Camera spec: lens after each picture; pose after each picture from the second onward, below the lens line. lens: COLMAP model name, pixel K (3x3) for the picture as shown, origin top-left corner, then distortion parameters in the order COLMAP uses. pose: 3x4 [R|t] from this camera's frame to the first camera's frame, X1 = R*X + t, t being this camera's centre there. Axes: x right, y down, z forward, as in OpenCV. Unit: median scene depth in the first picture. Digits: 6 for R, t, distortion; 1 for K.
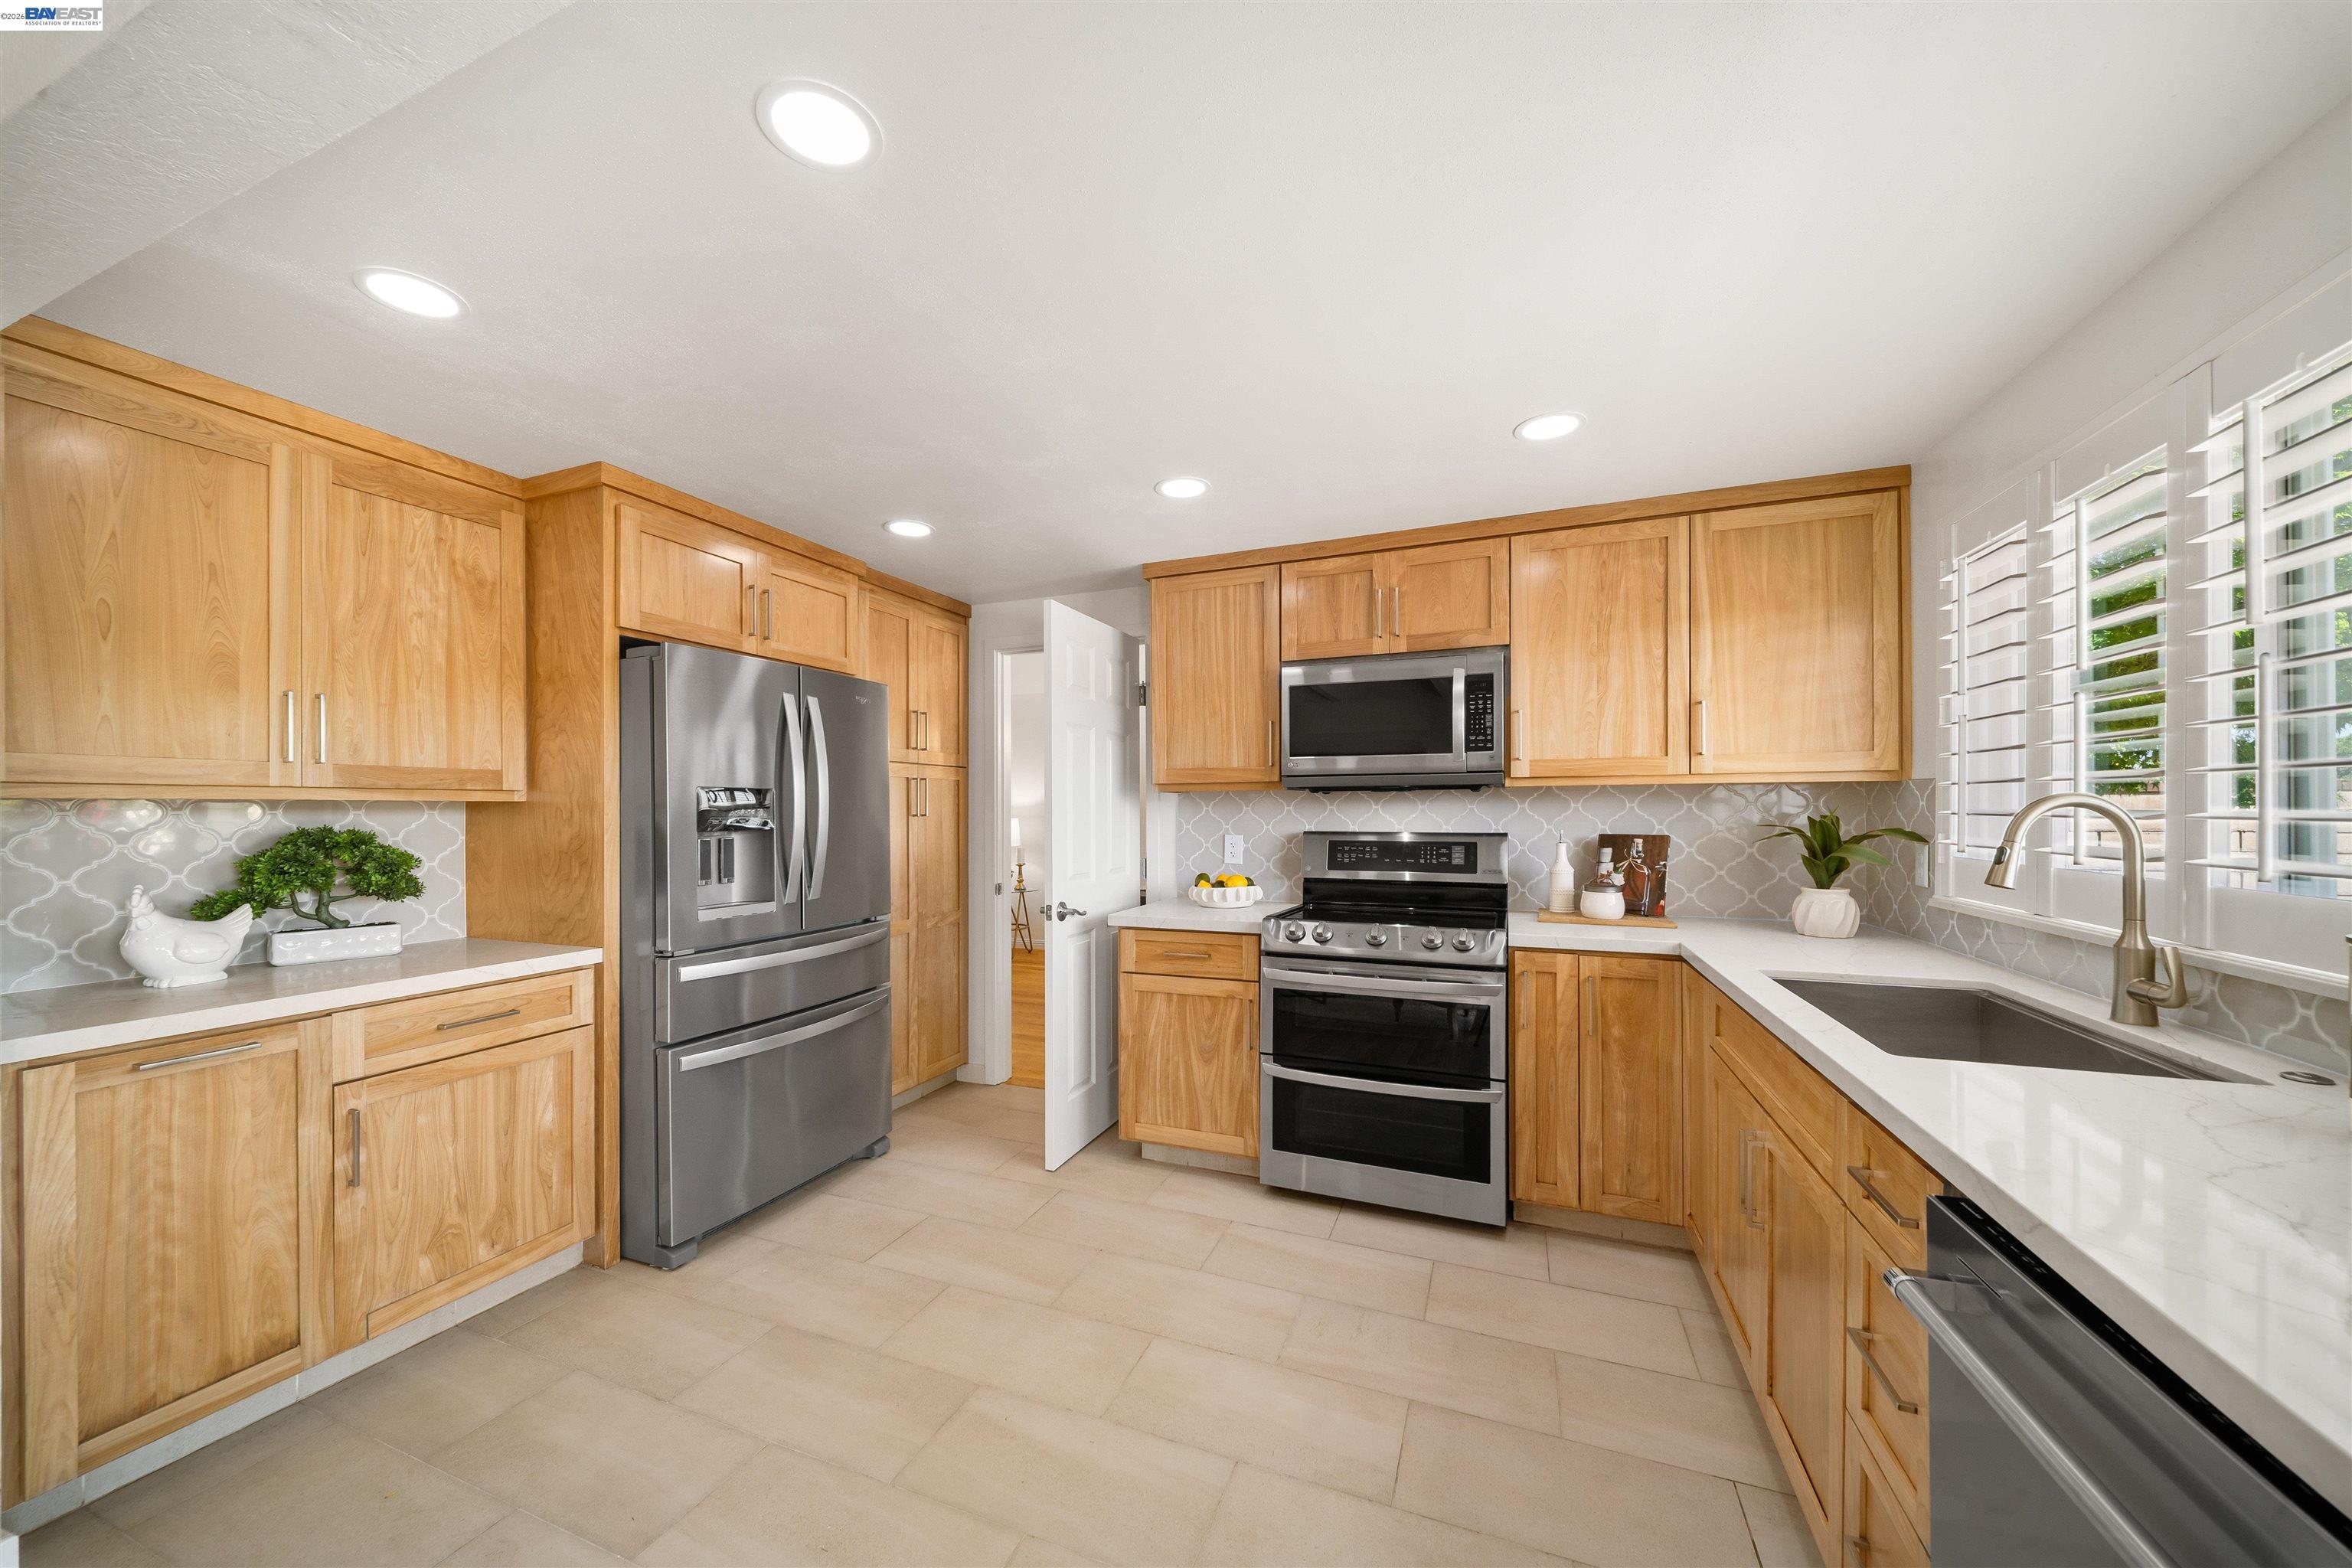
lens RADIAL K [[826.9, 0, 1173.6], [0, 826.9, 802.5], [0, 0, 1]] dist [0.000064, -0.000105]
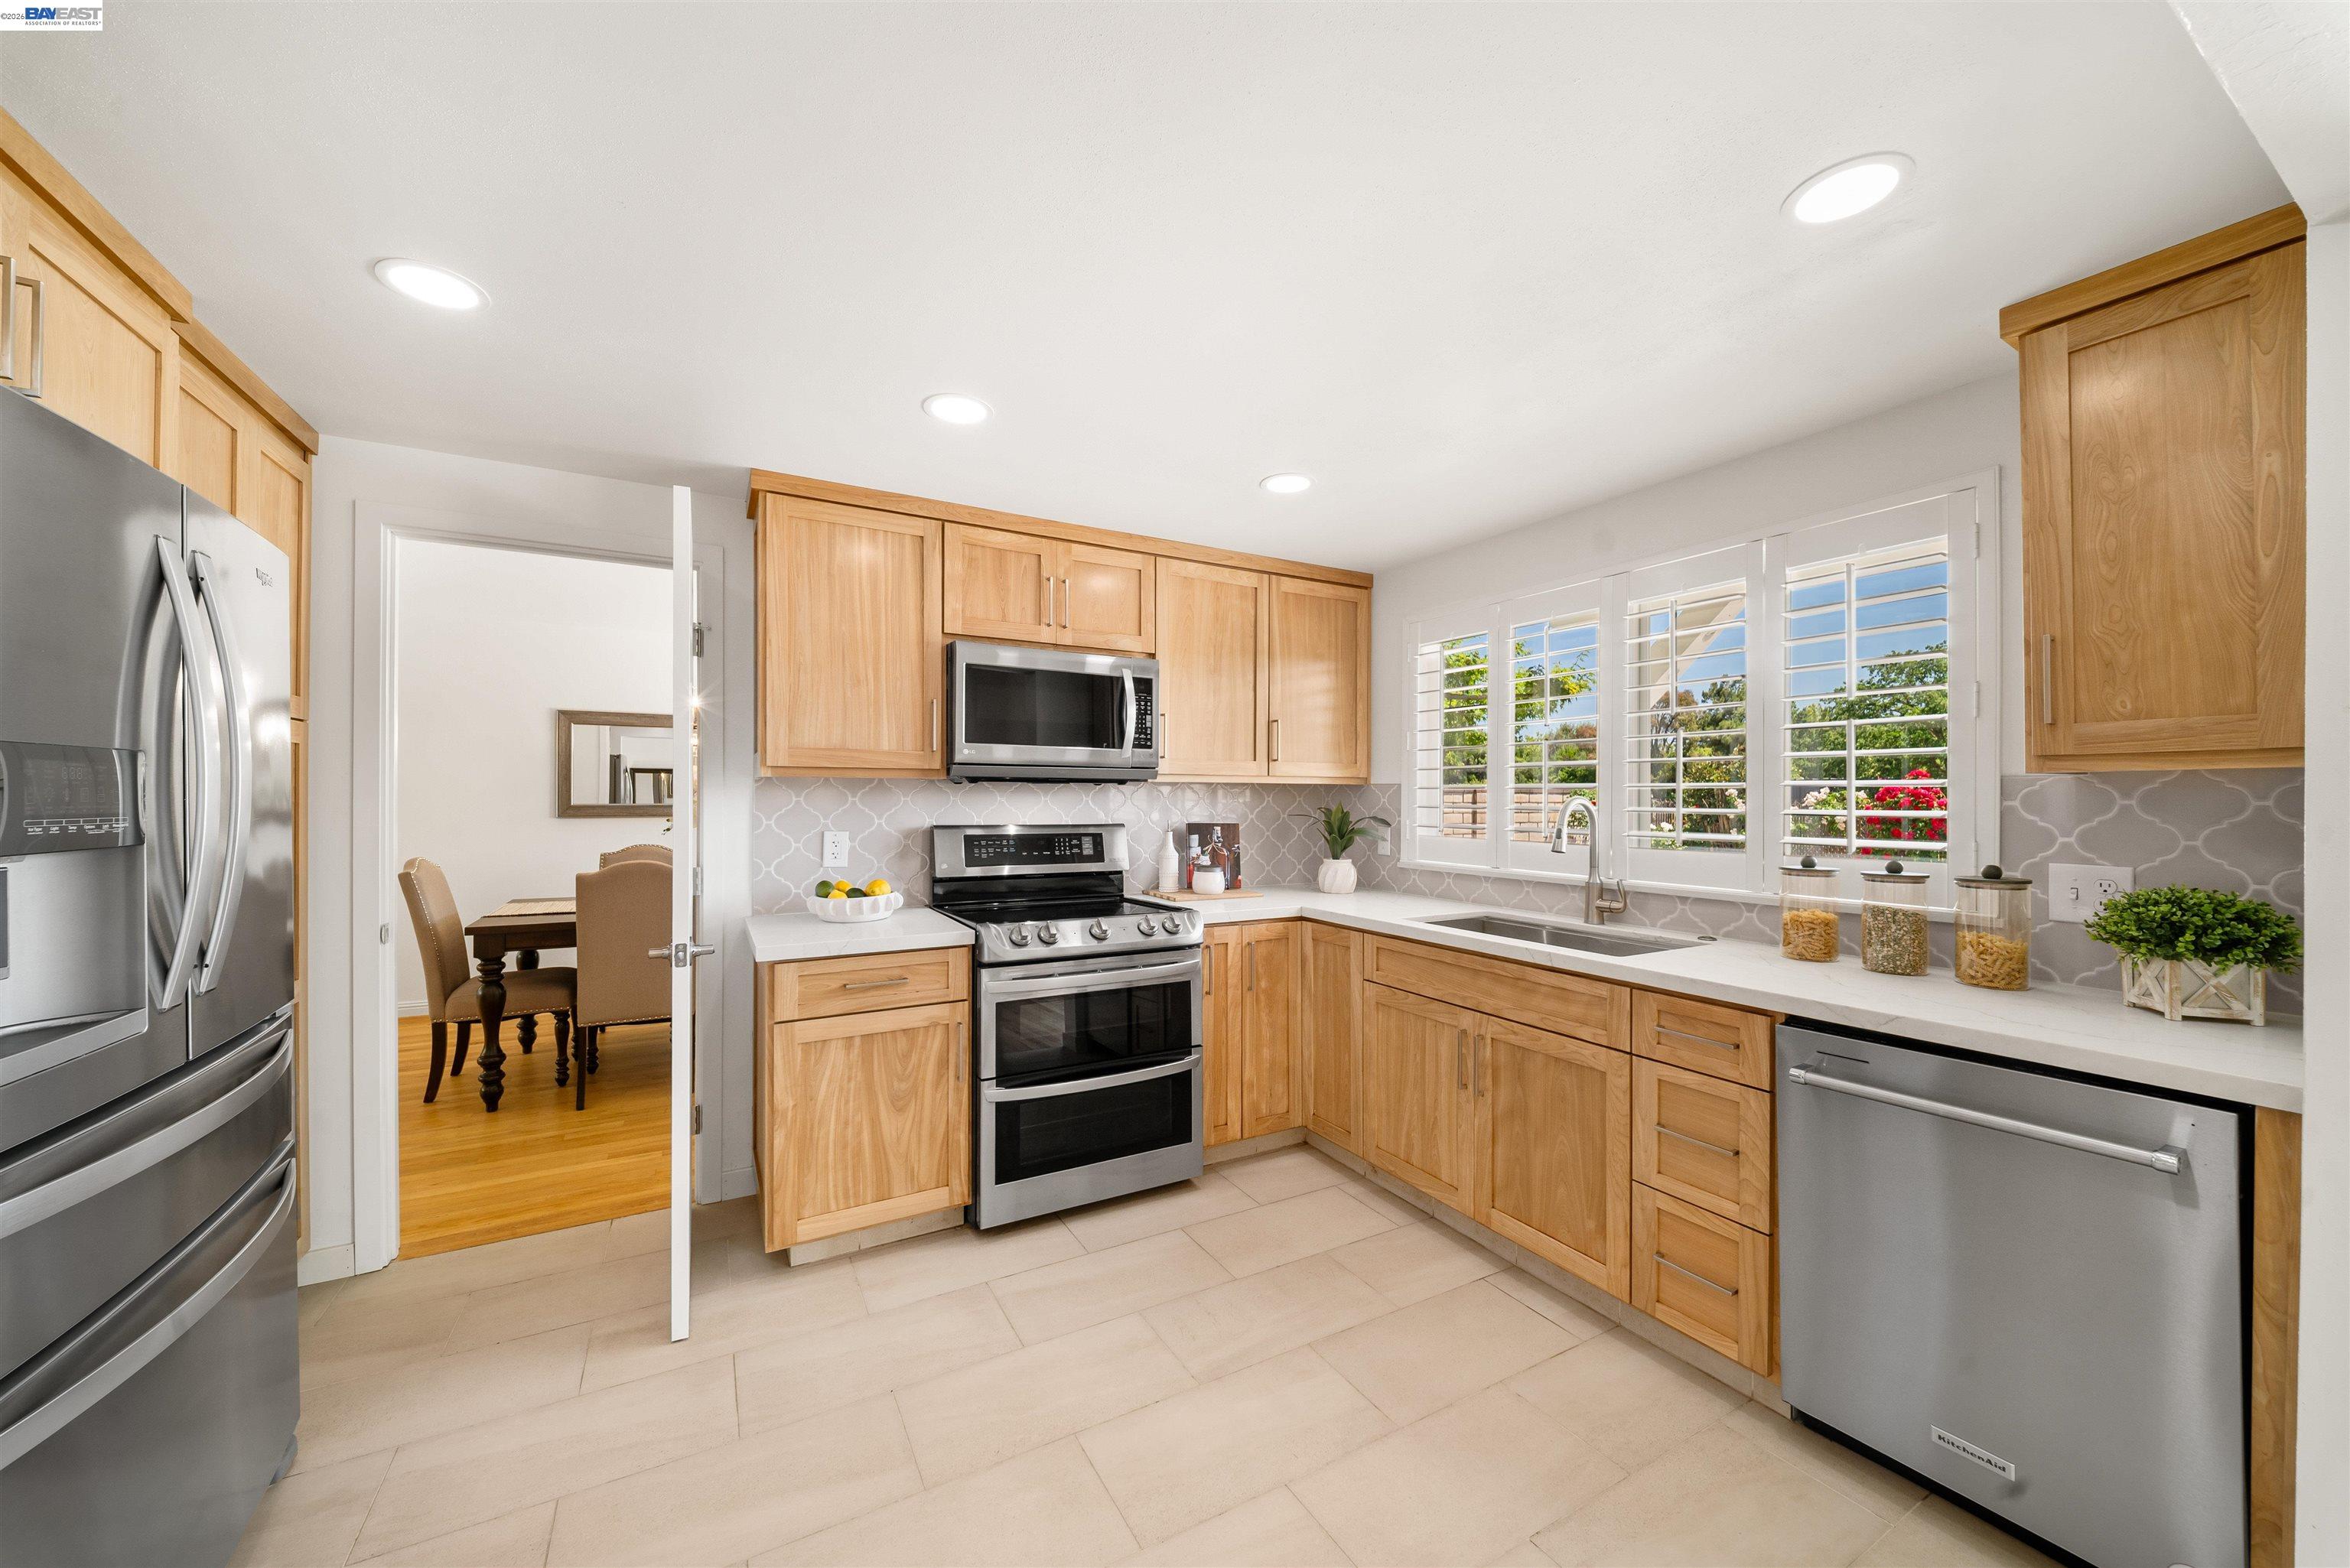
lens RADIAL K [[835.8, 0, 1158.1], [0, 835.8, 785.3], [0, 0, 1]] dist [-0.001387, -0.000330]
pose [[0.635117, 0.016846, 0.772232, -0.446070], [-0.014551, 0.999846, -0.009844, -0.003593], [-0.772278, -0.004984, 0.635265, 0.283081]]
